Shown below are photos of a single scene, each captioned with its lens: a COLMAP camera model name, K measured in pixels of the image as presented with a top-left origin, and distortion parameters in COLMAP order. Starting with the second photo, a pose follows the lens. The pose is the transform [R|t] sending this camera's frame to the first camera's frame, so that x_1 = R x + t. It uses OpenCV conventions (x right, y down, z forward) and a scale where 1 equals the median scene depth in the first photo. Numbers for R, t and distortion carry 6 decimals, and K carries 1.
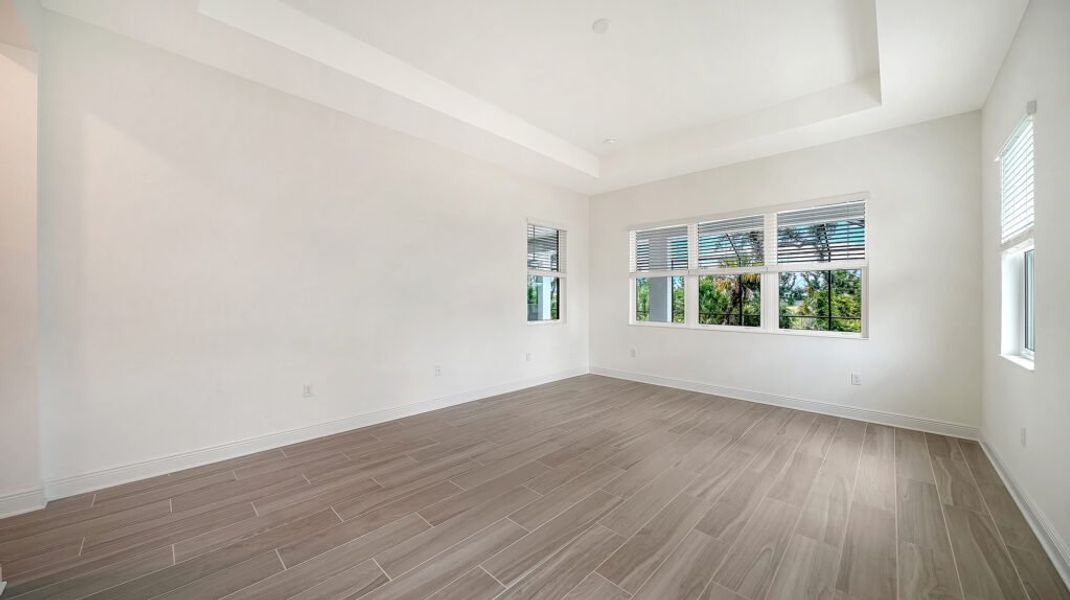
lens RADIAL K [[373.6, 0, 520.3], [0, 373.6, 298.2], [0, 0, 1]] dist [-0.000578, -0.000050]
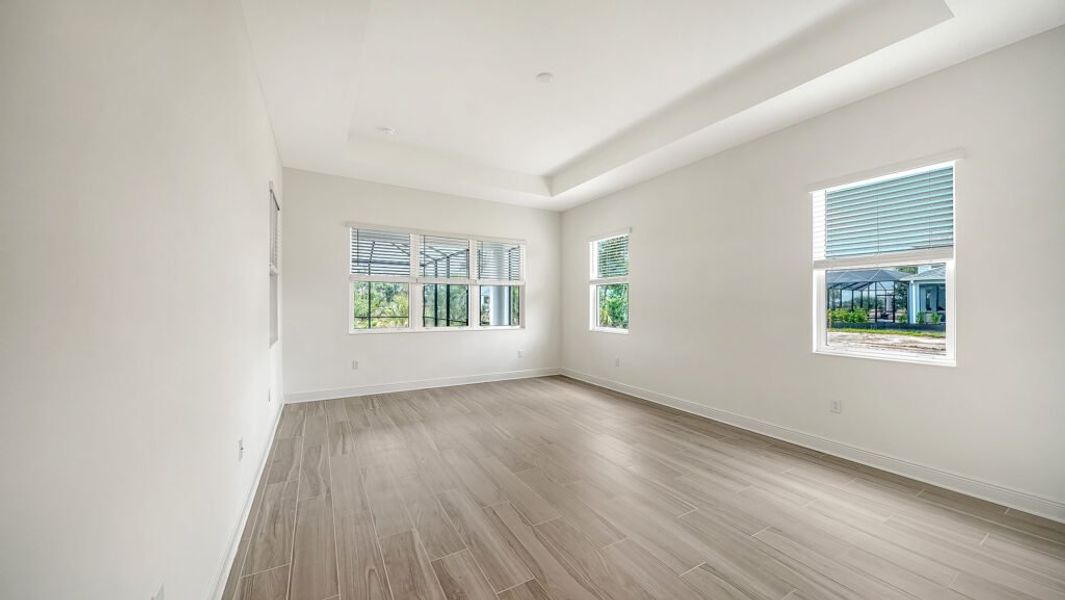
lens RADIAL K [[374.2, 0, 534.9], [0, 374.2, 301.0], [0, 0, 1]] dist [-0.000282, -0.000021]
pose [[0.254430, 0.001235, 0.967090, -0.701059], [-0.006884, 0.999976, 0.000535, -0.016683], [-0.967067, -0.006794, 0.254433, 0.542462]]
